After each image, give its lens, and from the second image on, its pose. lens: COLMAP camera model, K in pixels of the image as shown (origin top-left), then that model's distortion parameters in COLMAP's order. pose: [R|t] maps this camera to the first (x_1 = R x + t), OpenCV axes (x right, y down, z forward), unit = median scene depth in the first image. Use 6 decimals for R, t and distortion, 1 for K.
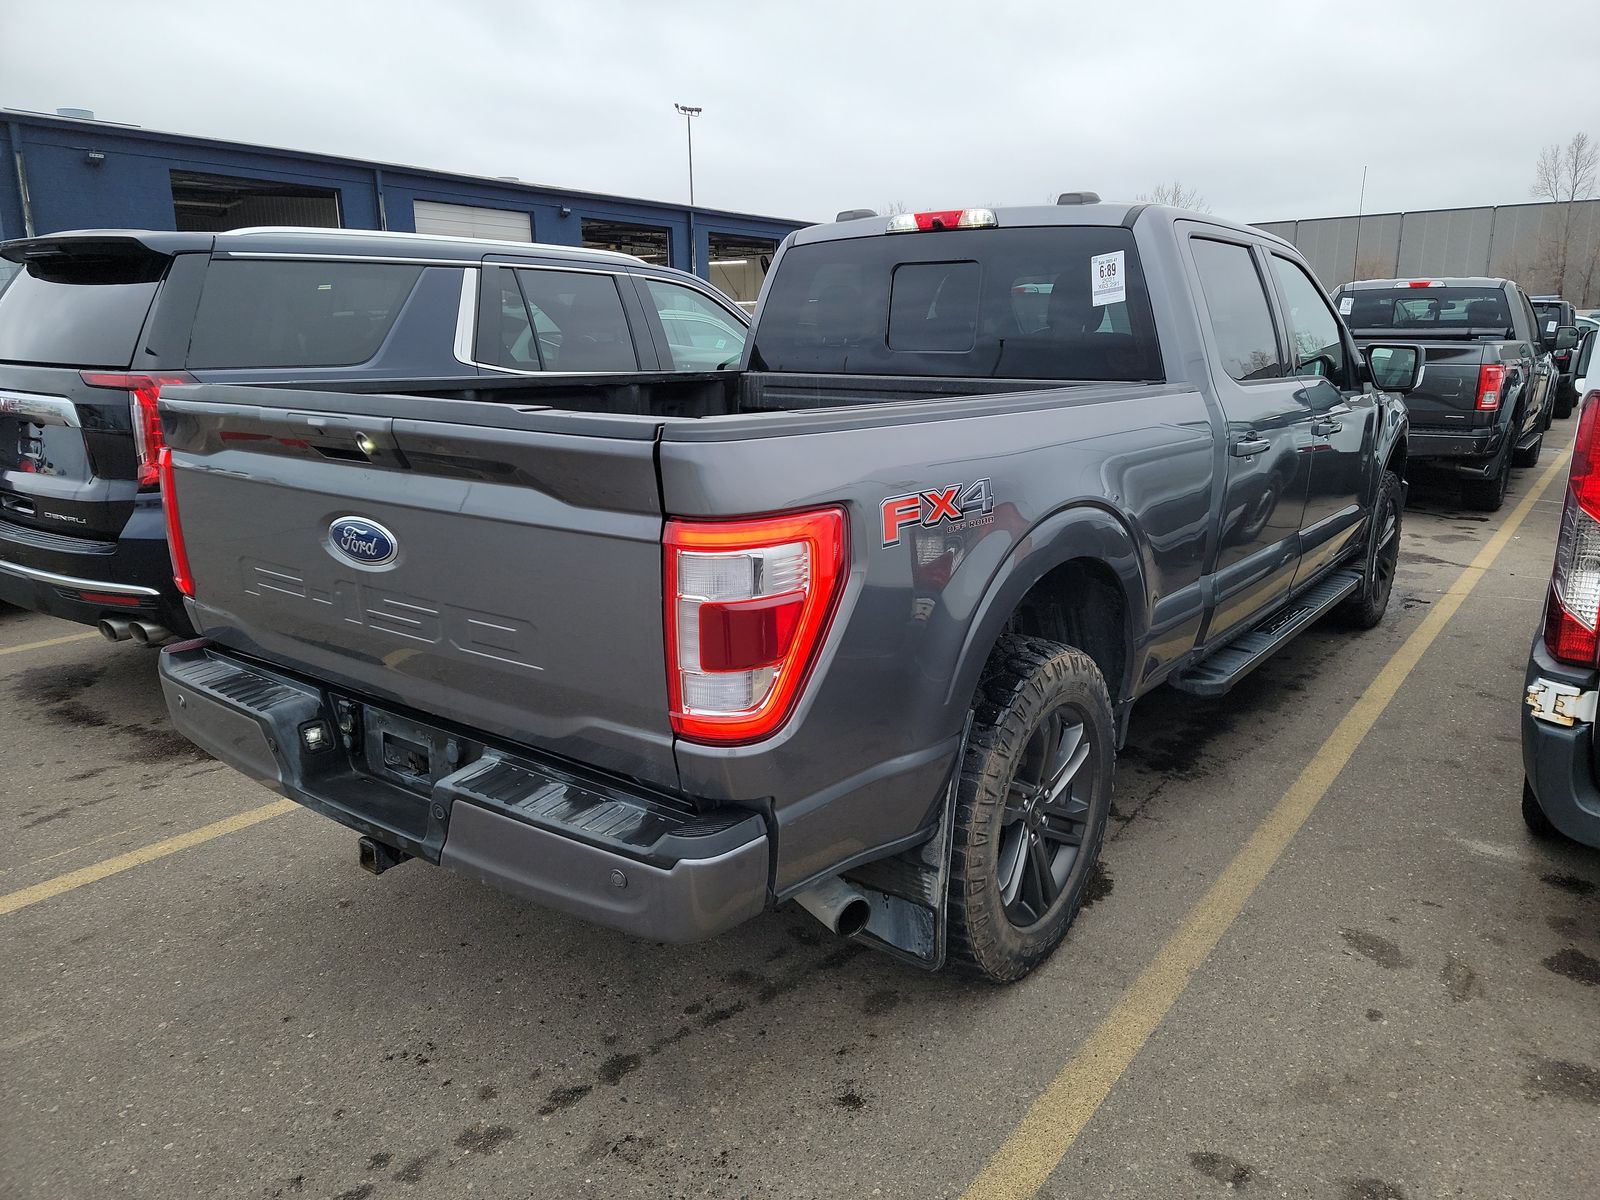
lens RADIAL K [[1114.7, 0, 825.5], [0, 1114.7, 596.6], [0, 0, 1]] dist [0.085310, -0.065915]
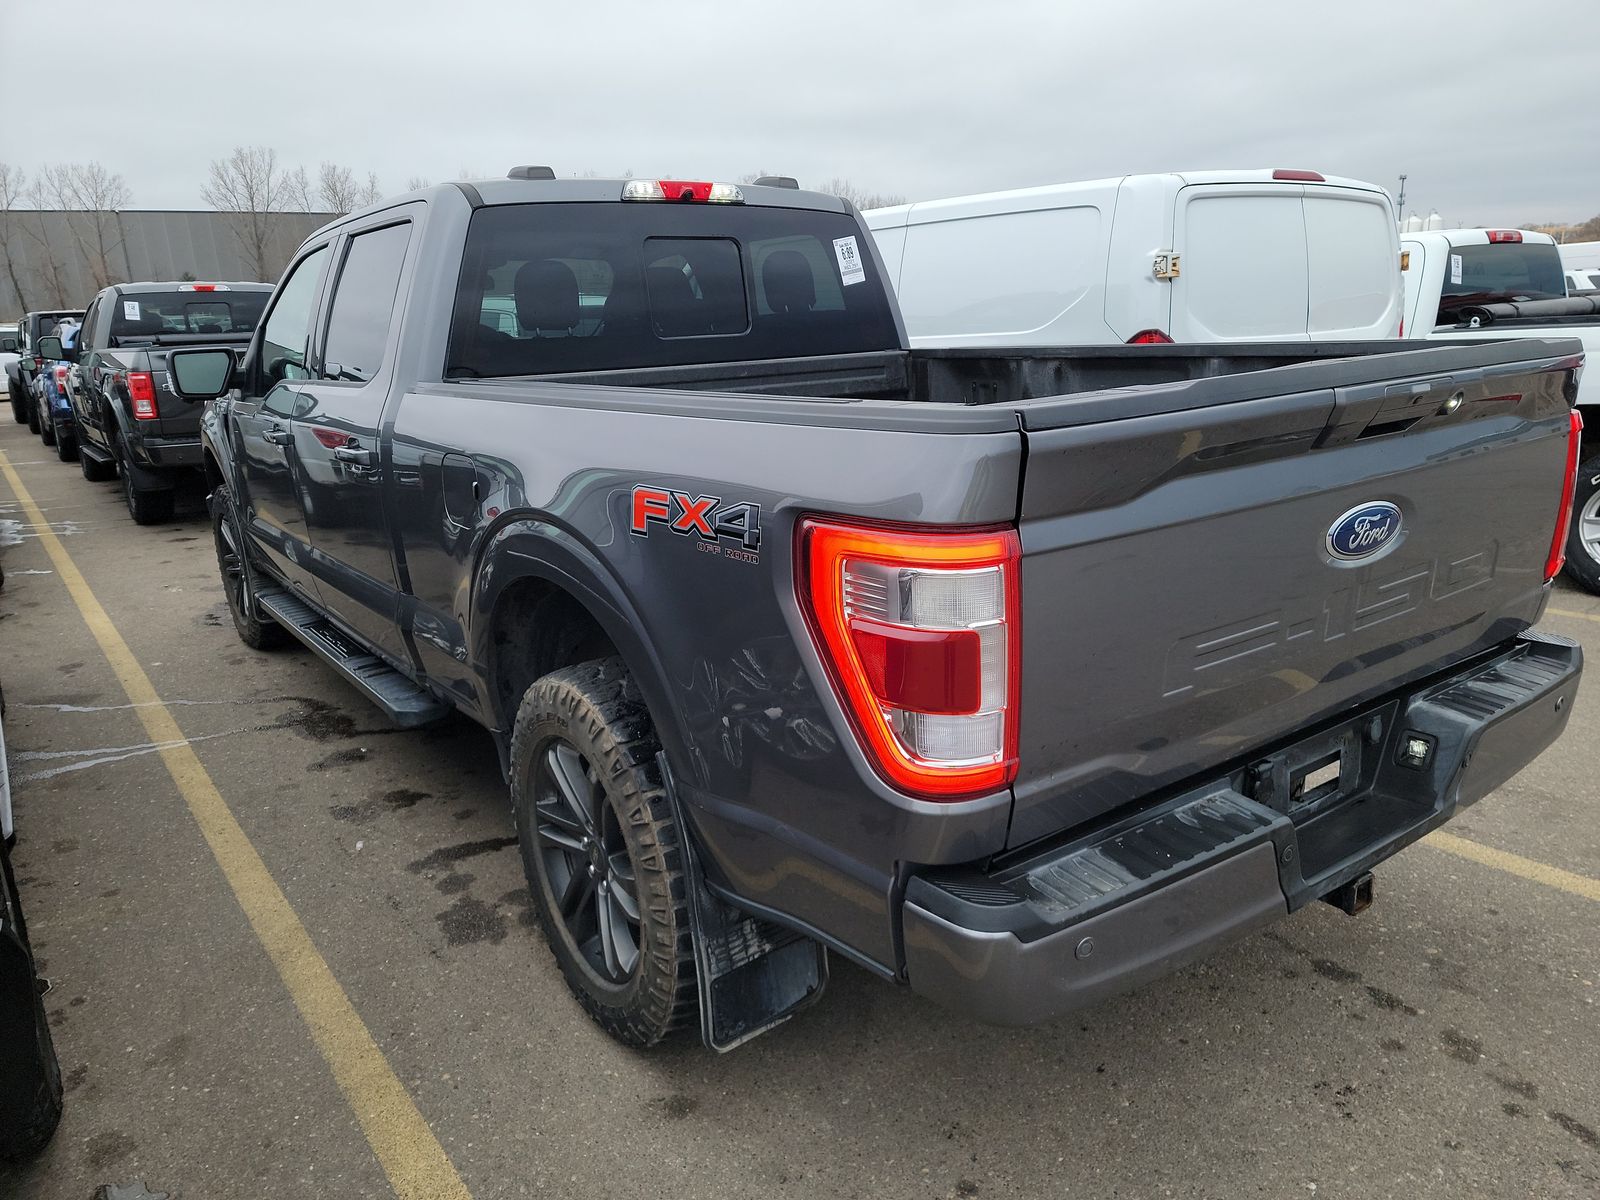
lens RADIAL K [[1109.6, 0, 823.8], [0, 1109.6, 607.6], [0, 0, 1]] dist [0.080653, -0.057135]
pose [[0.288793, -0.259436, 0.921570, -1.102496], [0.263202, 0.947009, 0.184117, -0.214500], [-0.920502, 0.189387, 0.341774, 0.910438]]
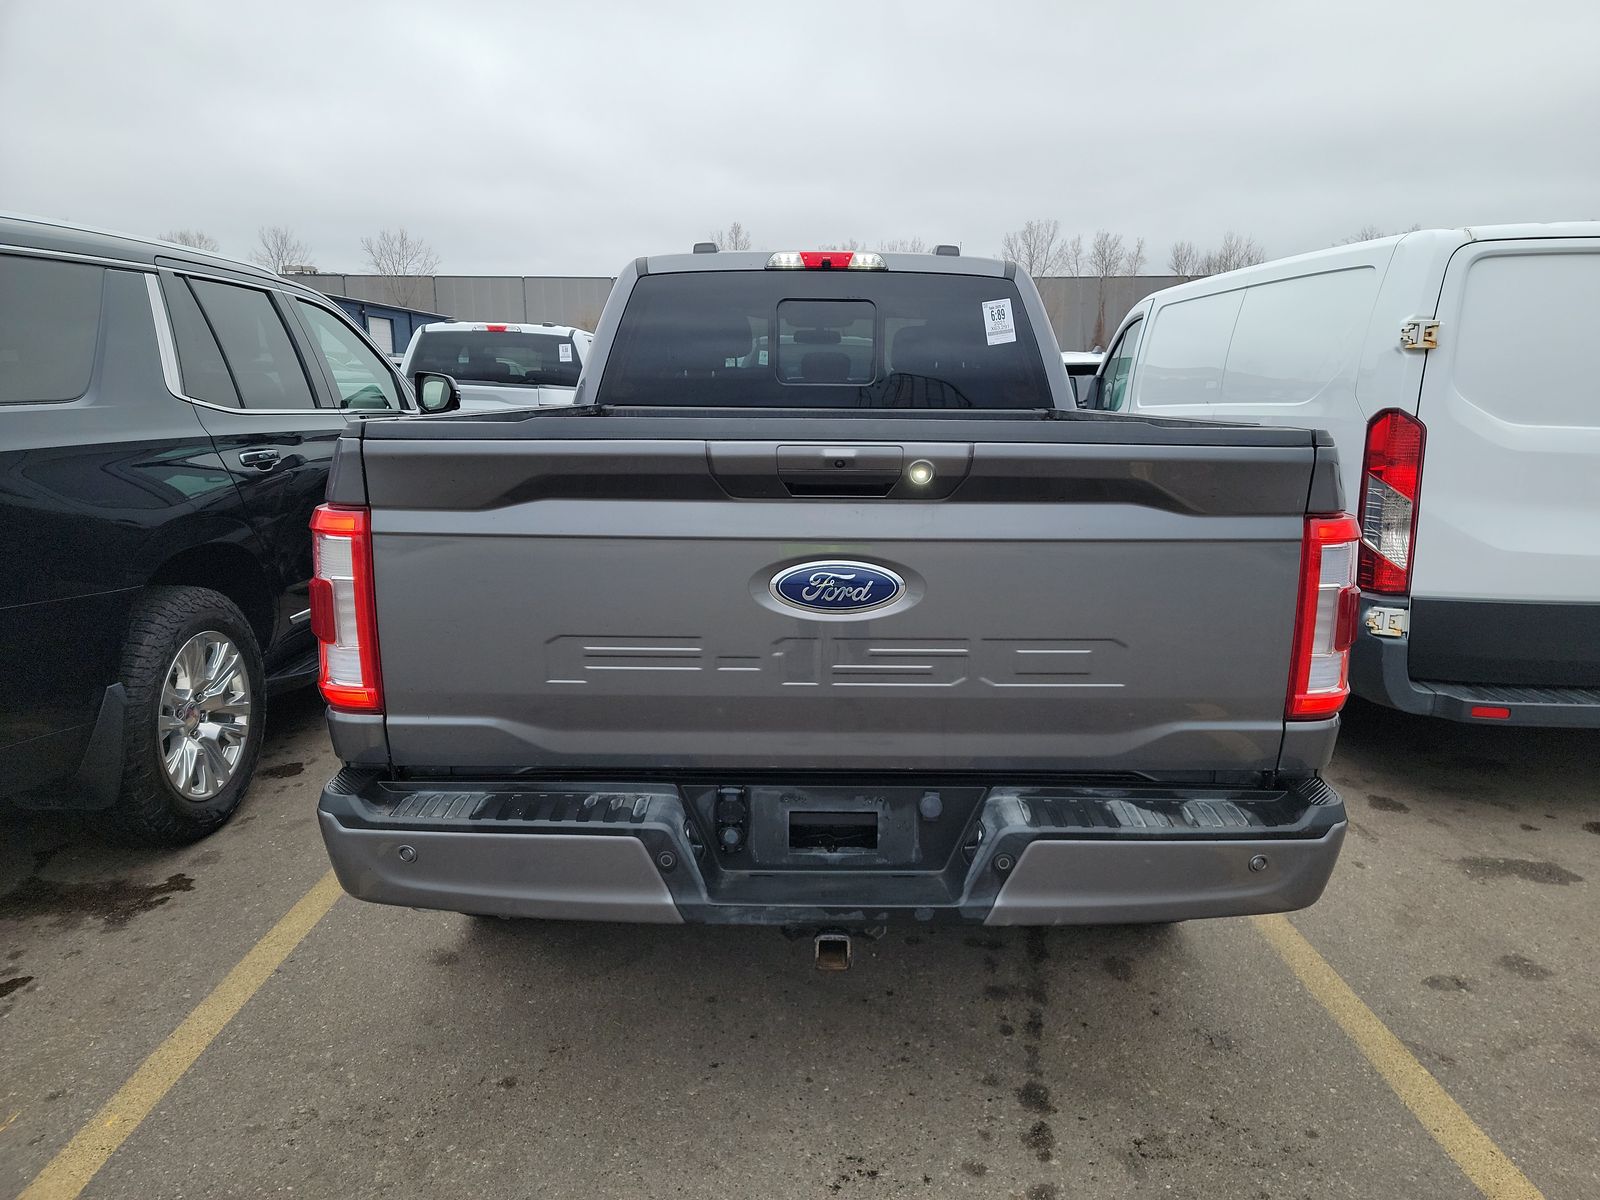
lens RADIAL K [[1114.7, 0, 825.5], [0, 1114.7, 596.6], [0, 0, 1]] dist [0.085310, -0.065915]
pose [[0.796703, -0.108602, 0.594533, -0.777588], [0.131956, 0.991247, 0.004242, -0.039182], [-0.589790, 0.075073, 0.804060, 0.254876]]
